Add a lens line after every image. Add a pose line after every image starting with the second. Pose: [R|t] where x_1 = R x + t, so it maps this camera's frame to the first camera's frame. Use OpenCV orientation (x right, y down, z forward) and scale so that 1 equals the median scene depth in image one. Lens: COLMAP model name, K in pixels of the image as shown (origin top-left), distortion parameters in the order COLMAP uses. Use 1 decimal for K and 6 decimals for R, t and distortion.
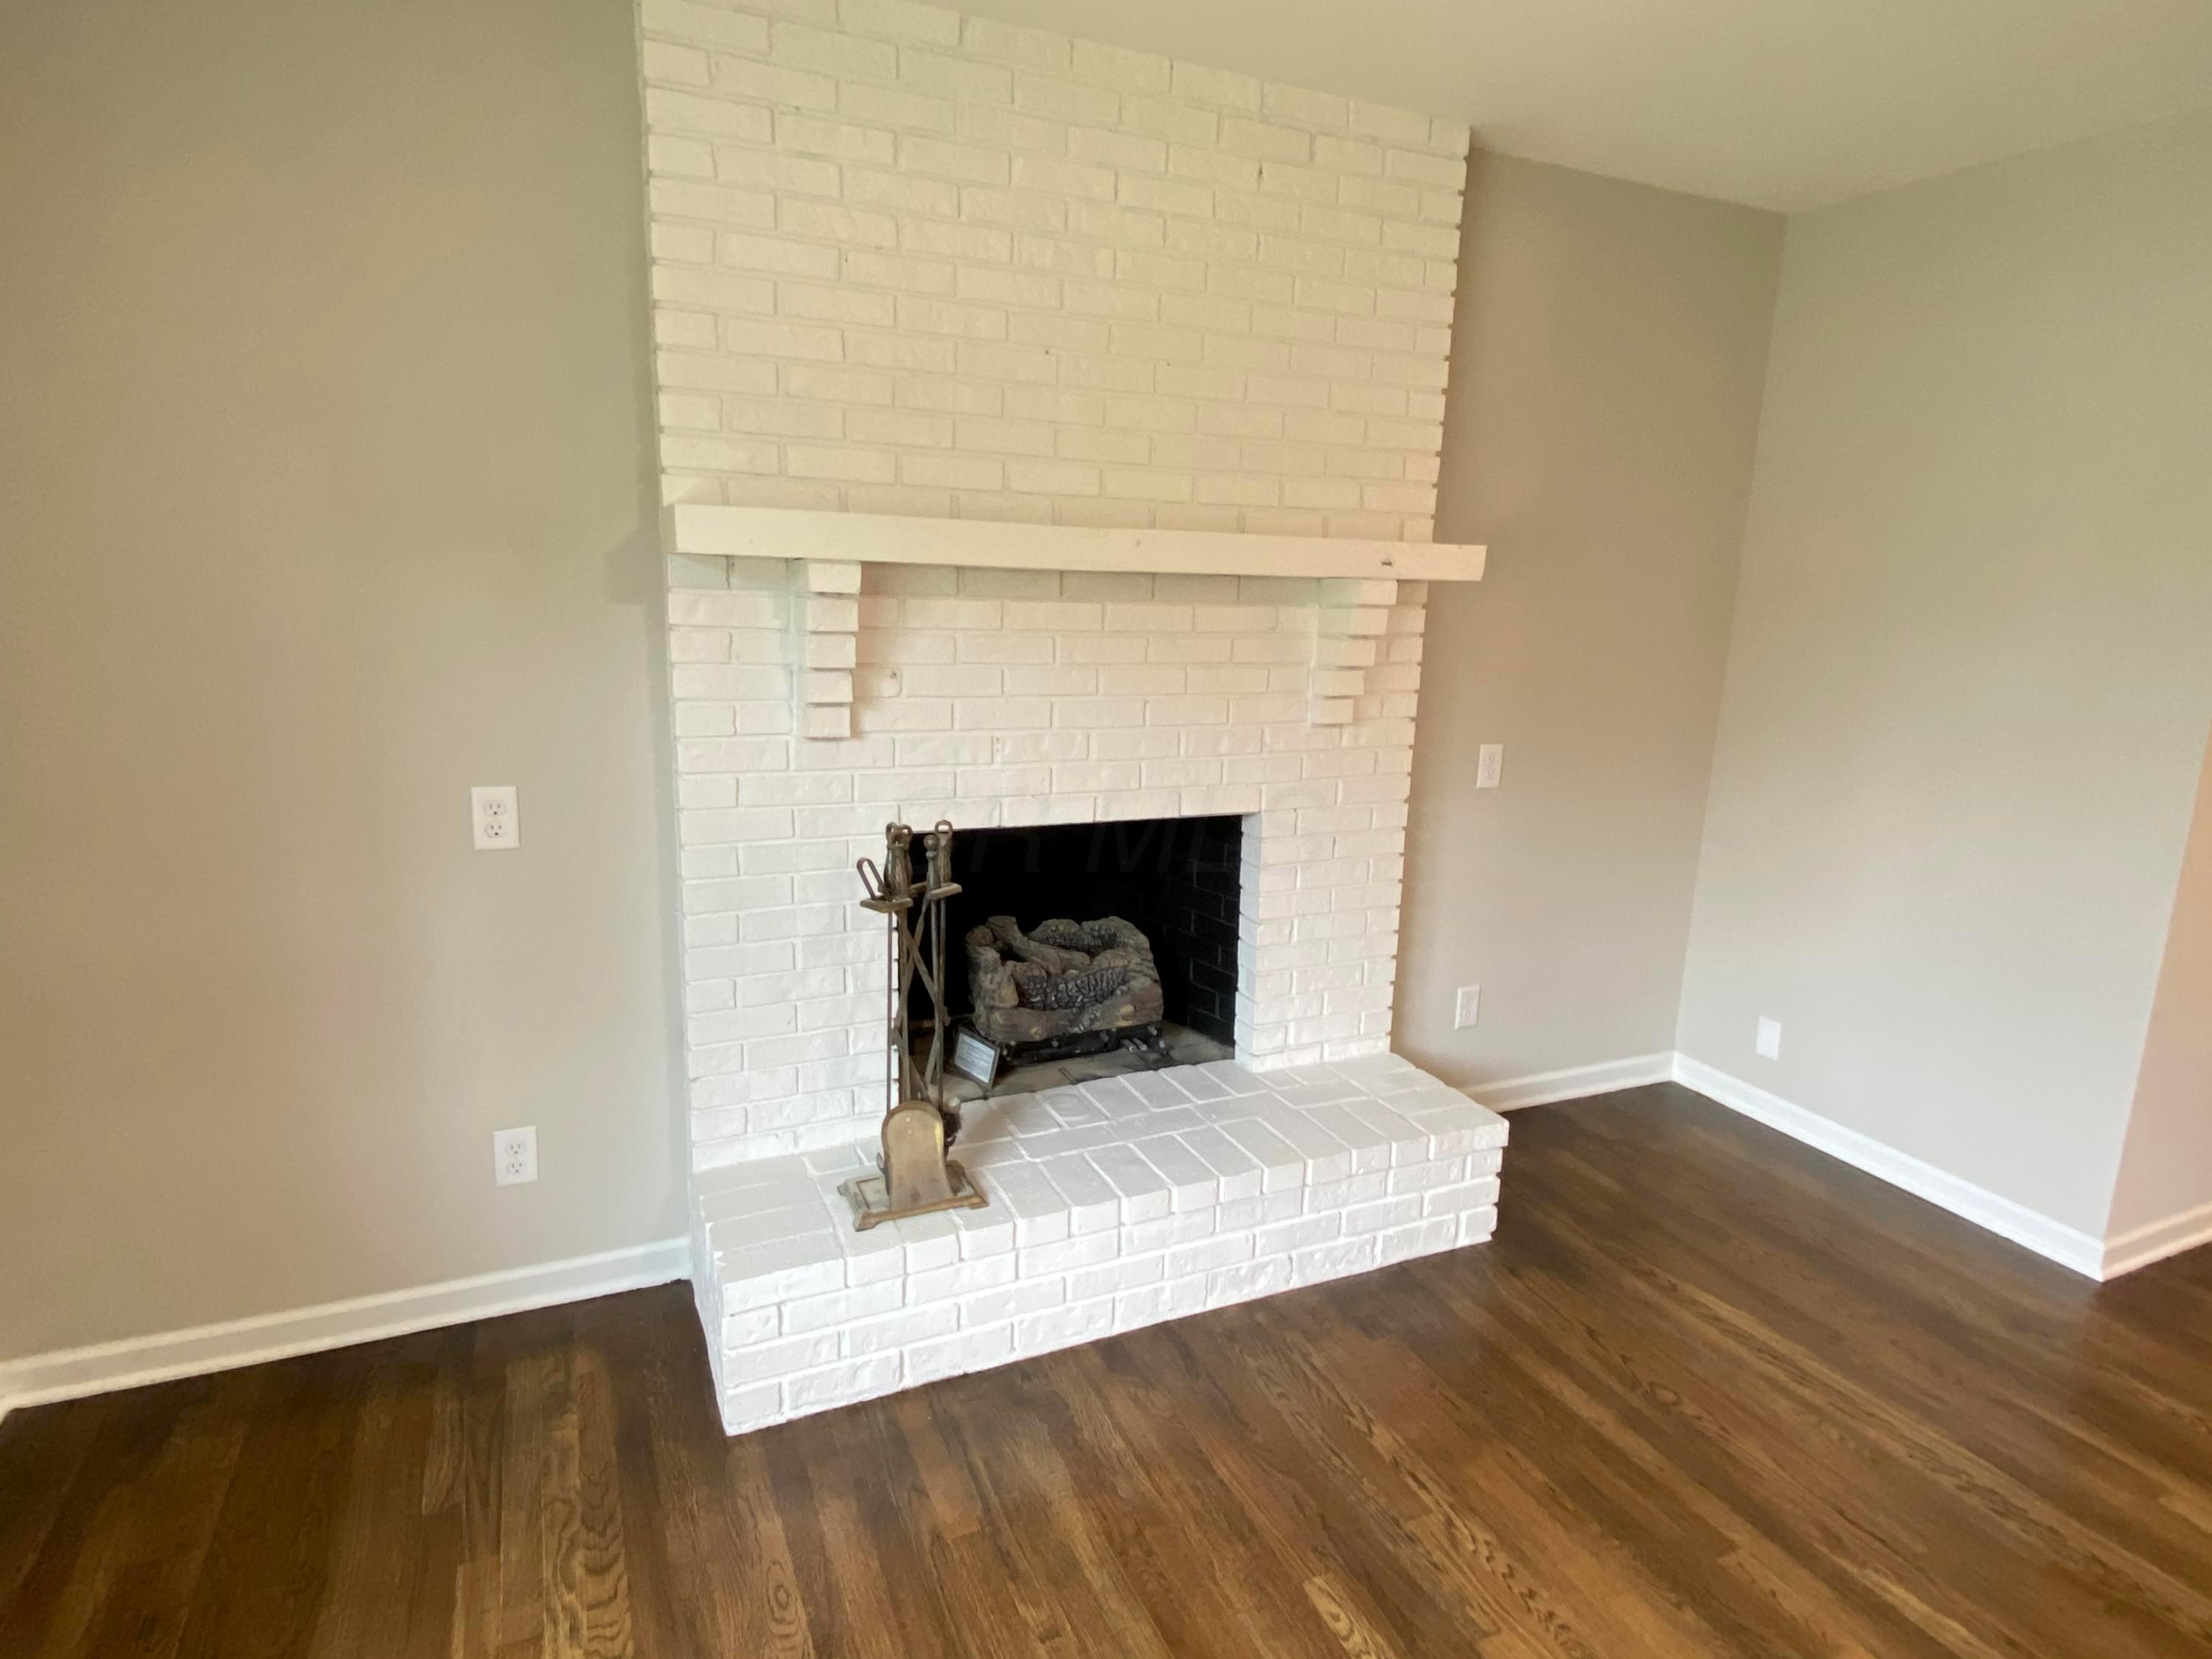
lens RADIAL K [[1208.9, 0, 1099.6], [0, 1208.9, 823.7], [0, 0, 1]] dist [0.076233, -0.077874]
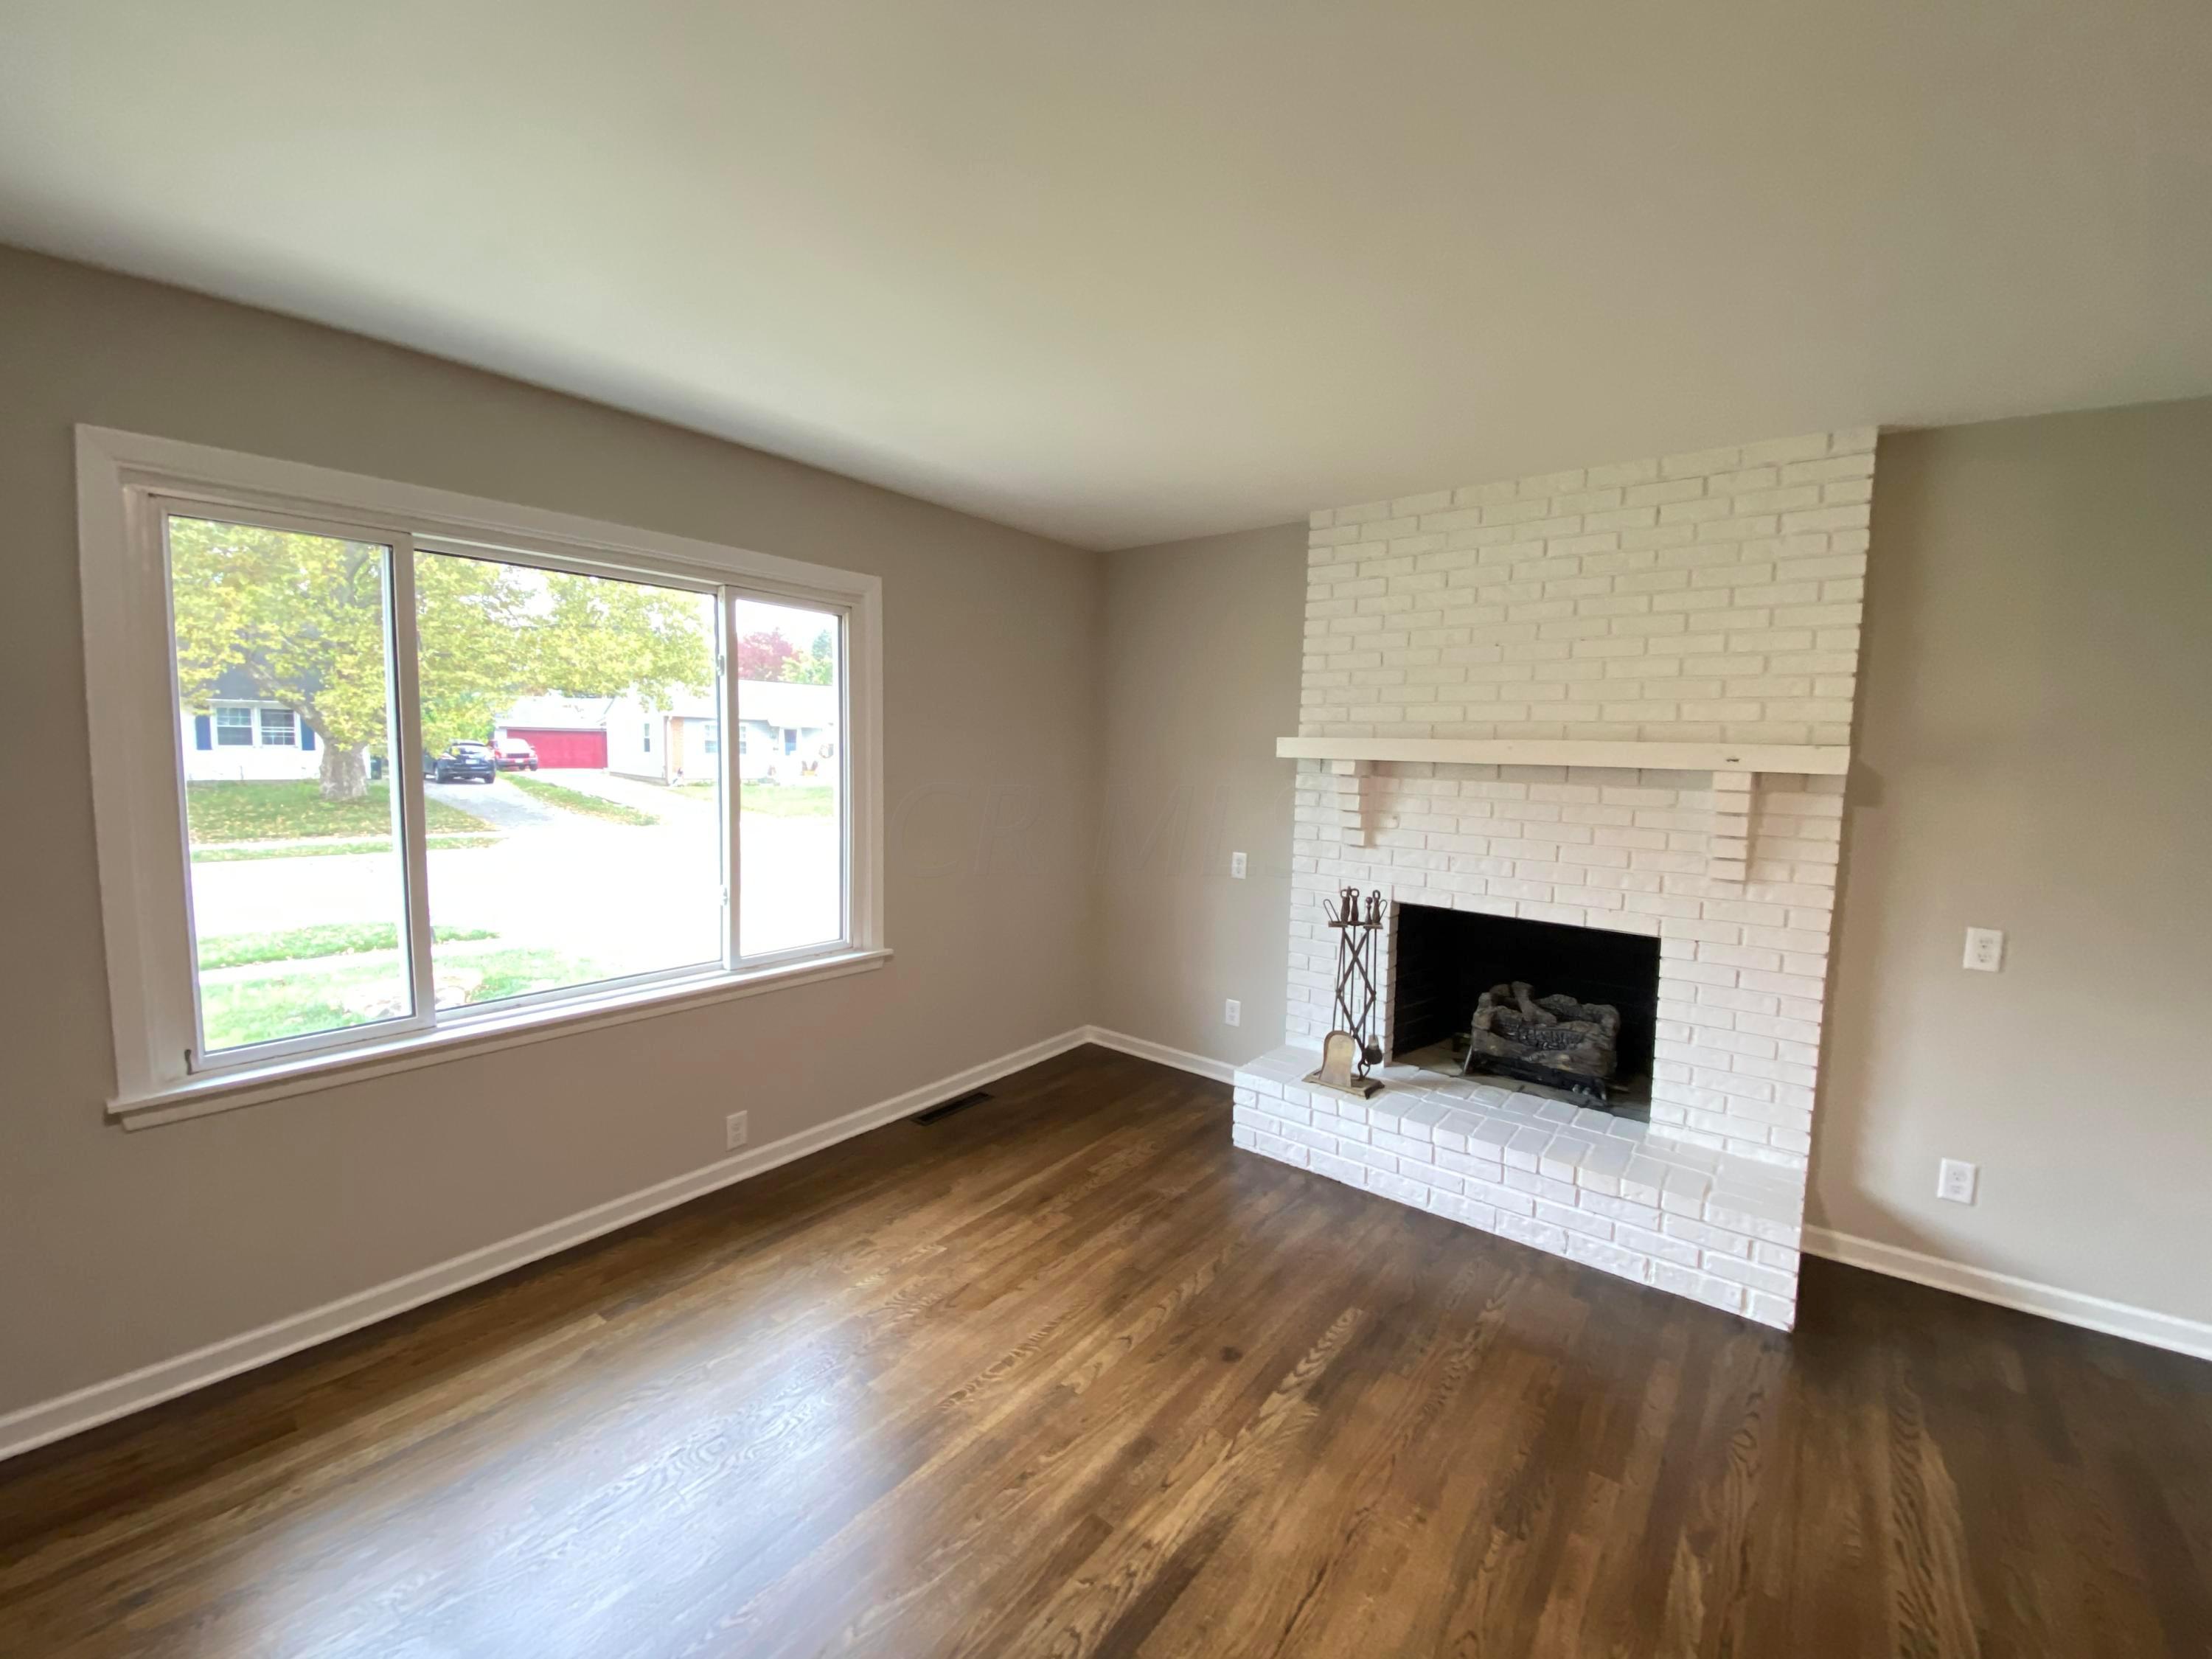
lens RADIAL K [[889.7, 0, 1103.6], [0, 889.7, 826.9], [0, 0, 1]] dist [0.033165, -0.027319]
pose [[0.459314, 0.061627, -0.886133, 0.807052], [-0.192808, 0.980723, -0.031734, 0.024155], [0.867096, 0.185430, 0.462342, -0.048186]]
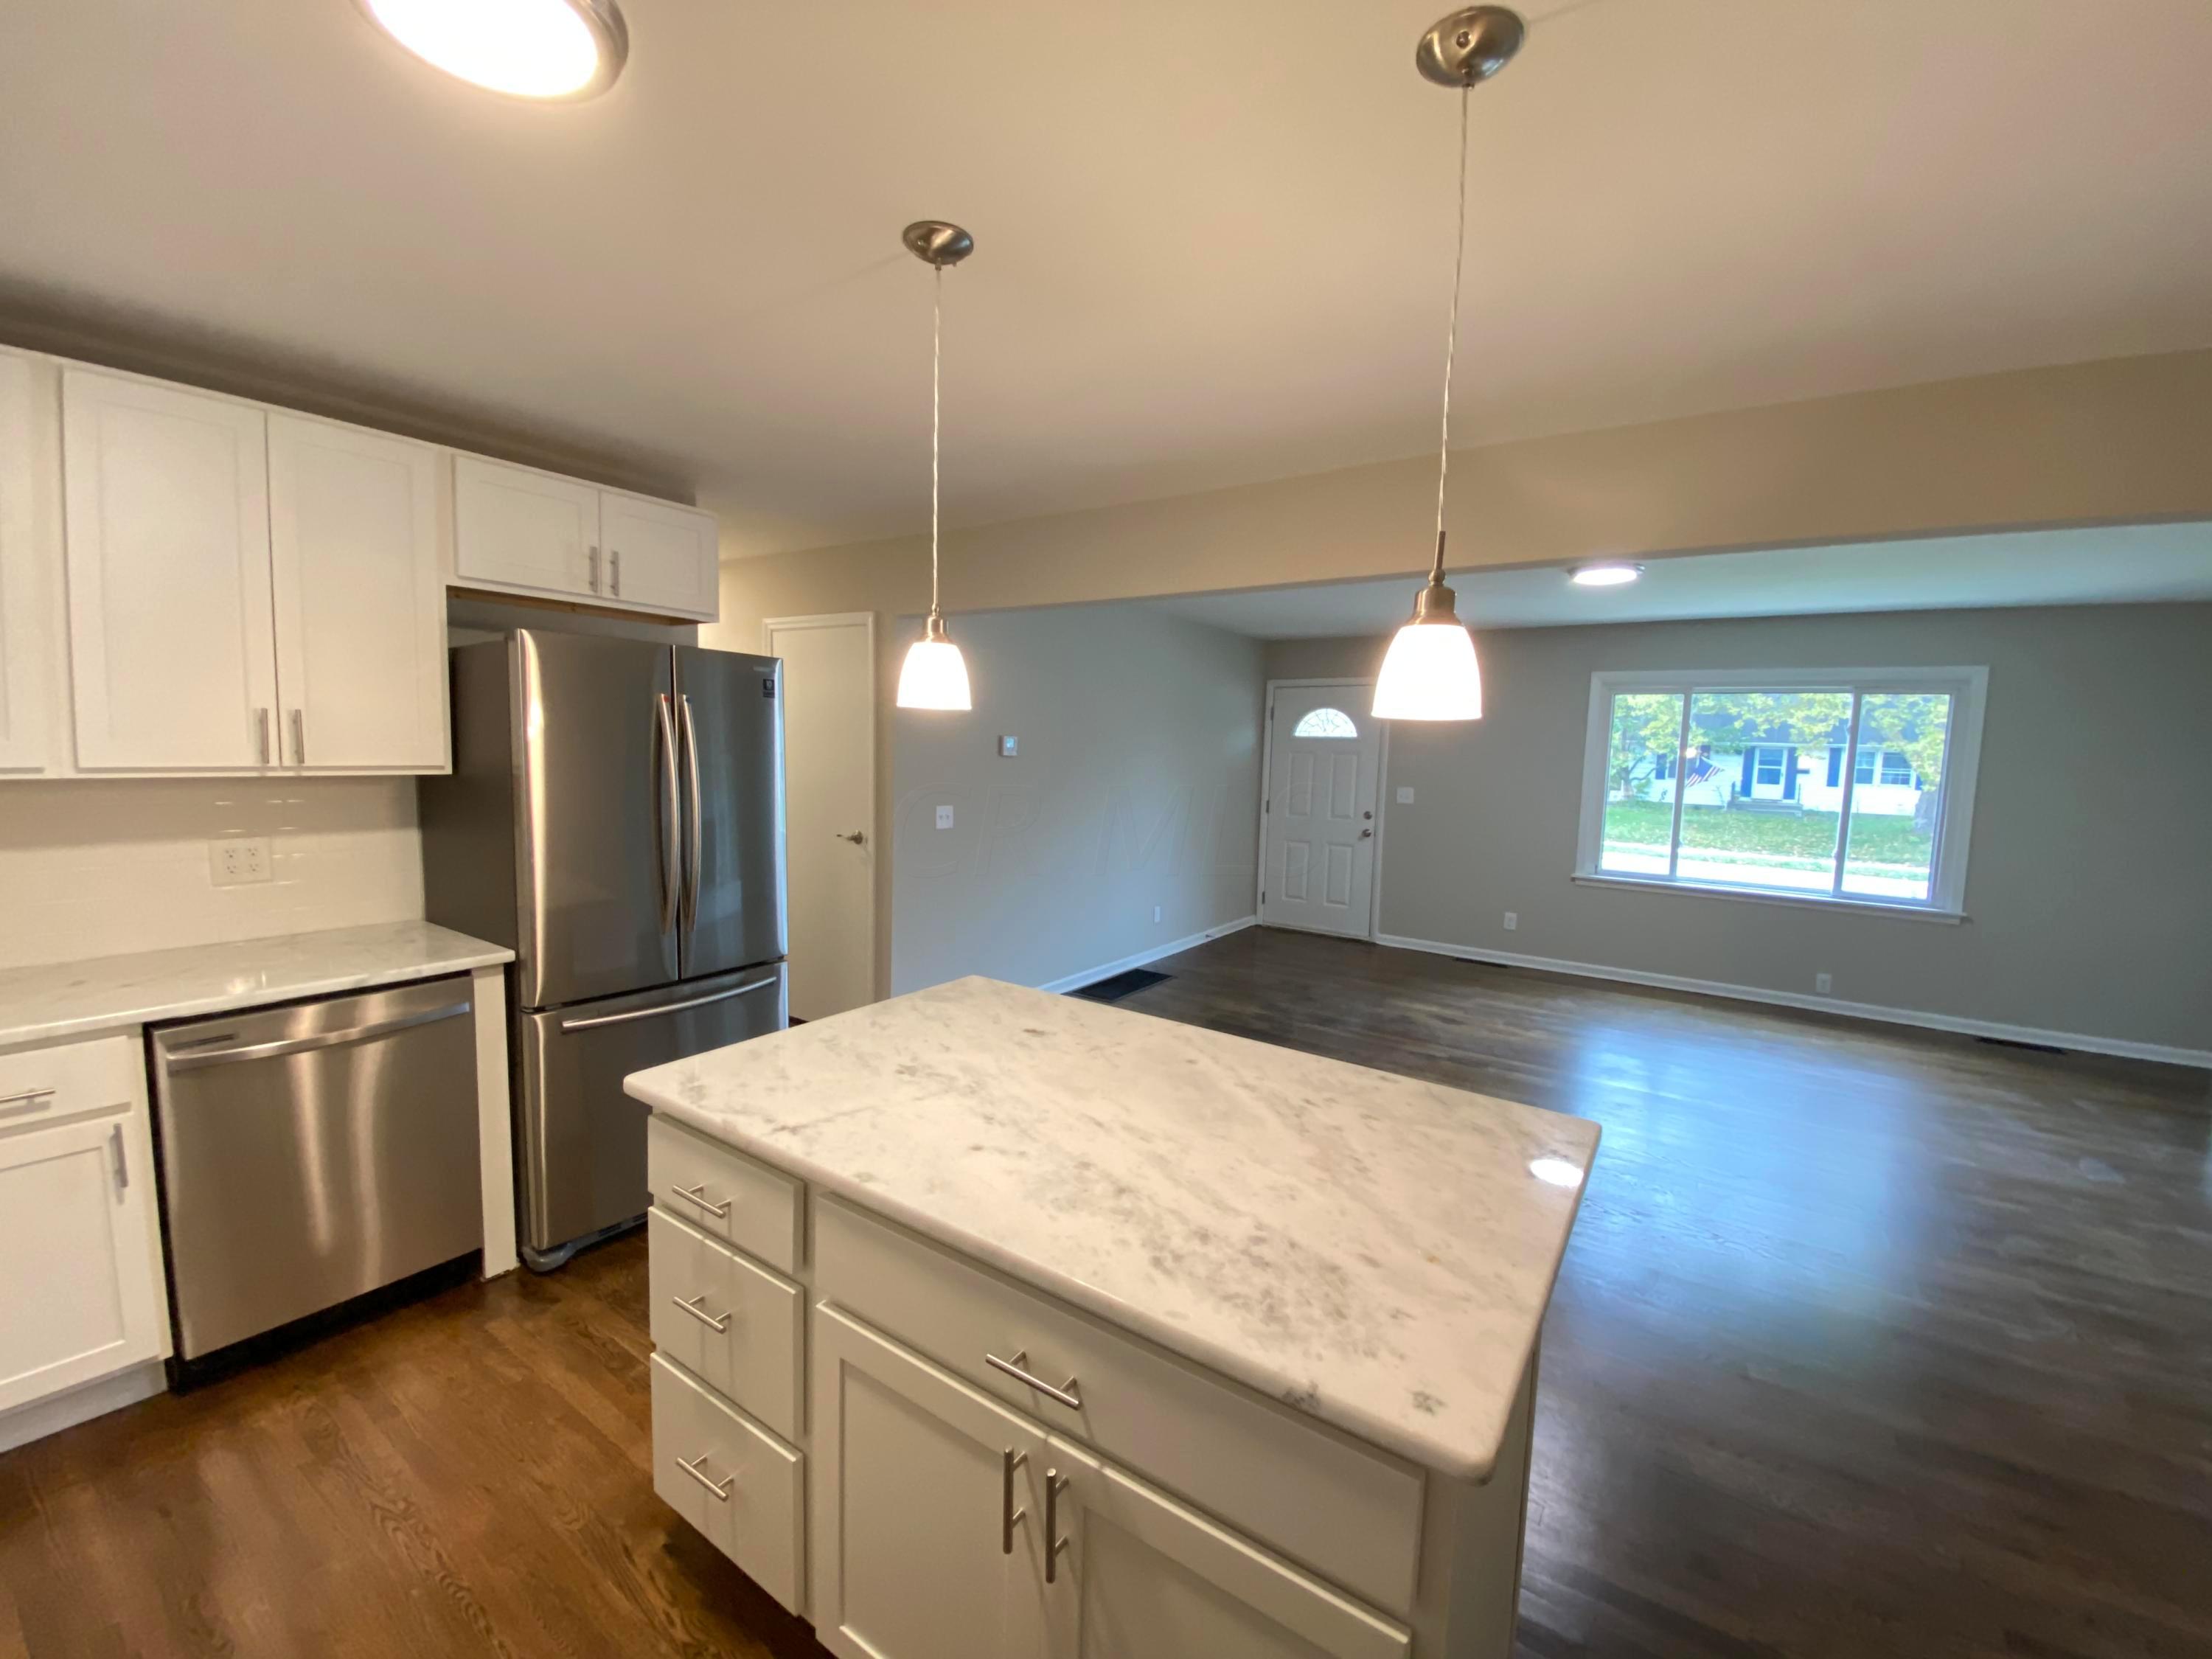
lens RADIAL K [[889.7, 0, 1103.6], [0, 889.7, 826.9], [0, 0, 1]] dist [0.033165, -0.027319]
pose [[-0.851742, -0.007369, -0.523910, 2.174227], [-0.163407, 0.953767, 0.252243, -0.150008], [0.497829, 0.300456, -0.813568, 0.936882]]
